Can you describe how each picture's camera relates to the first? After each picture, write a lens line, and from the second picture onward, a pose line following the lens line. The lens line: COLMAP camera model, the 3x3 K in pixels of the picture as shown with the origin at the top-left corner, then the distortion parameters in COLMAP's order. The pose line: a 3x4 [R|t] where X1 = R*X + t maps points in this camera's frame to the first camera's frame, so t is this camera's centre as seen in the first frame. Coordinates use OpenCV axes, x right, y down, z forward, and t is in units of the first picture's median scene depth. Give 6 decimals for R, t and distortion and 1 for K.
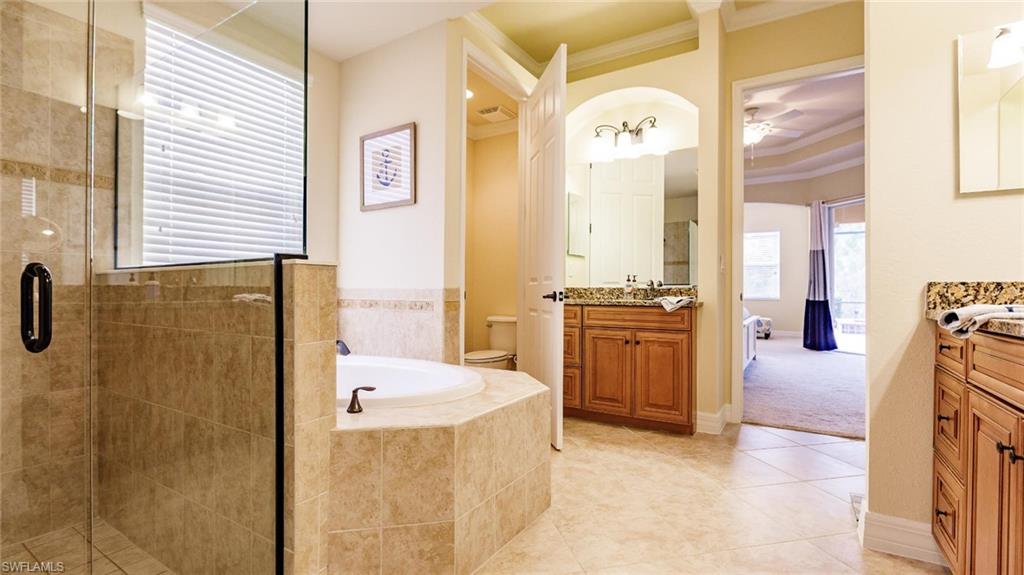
lens RADIAL K [[474.6, 0, 514.3], [0, 474.6, 291.2], [0, 0, 1]] dist [-0.000537, 0.000231]
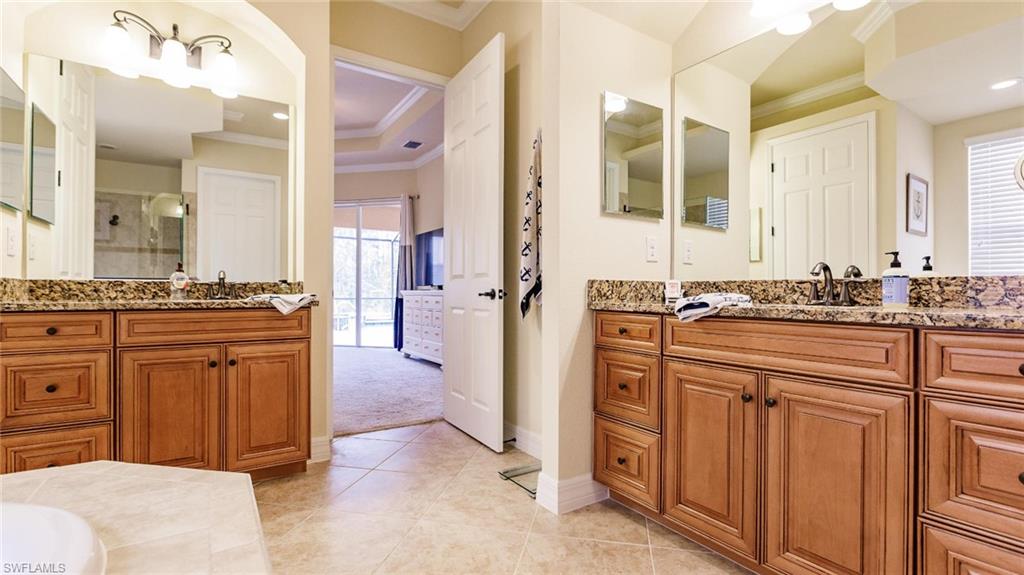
lens RADIAL K [[474.6, 0, 515.0], [0, 474.6, 288.1], [0, 0, 1]] dist [-0.000537, 0.000231]
pose [[0.420523, -0.001131, 0.907281, -0.181034], [-0.001206, 0.999998, 0.001806, 0.000328], [-0.907281, -0.001854, 0.420520, 0.345460]]
